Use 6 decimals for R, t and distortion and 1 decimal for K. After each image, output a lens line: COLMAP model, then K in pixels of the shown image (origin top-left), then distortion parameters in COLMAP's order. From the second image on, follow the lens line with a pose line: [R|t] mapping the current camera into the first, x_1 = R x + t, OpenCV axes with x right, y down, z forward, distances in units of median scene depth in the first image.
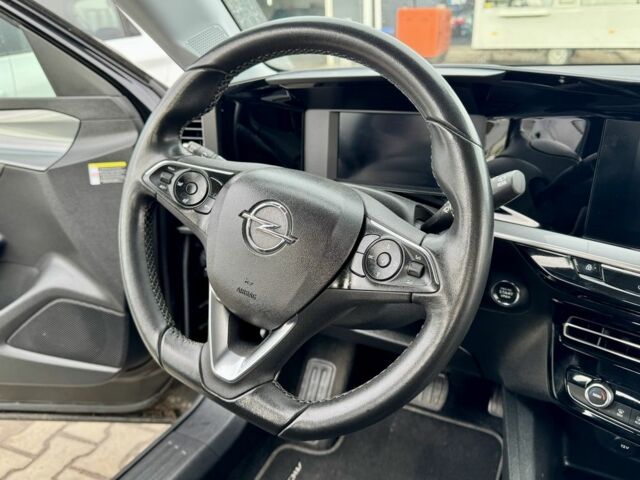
lens RADIAL K [[509.0, 0, 320.0], [0, 509.0, 240.0], [0, 0, 1]] dist [-0.000517, -0.001801]
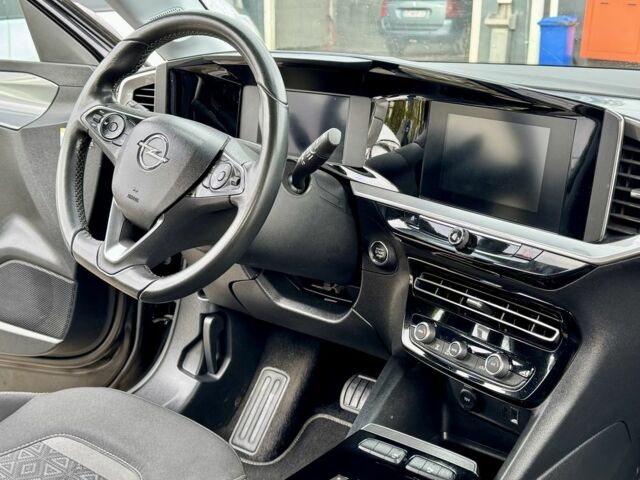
lens RADIAL K [[813.4, 0, 320.0], [0, 813.4, 240.0], [0, 0, 1]] dist [0.084233, -0.023260]
pose [[0.982816, 0.099578, -0.155425, 0.628977], [-0.116667, 0.987606, -0.104990, 0.345753], [0.143044, 0.121319, 0.982253, -0.972448]]
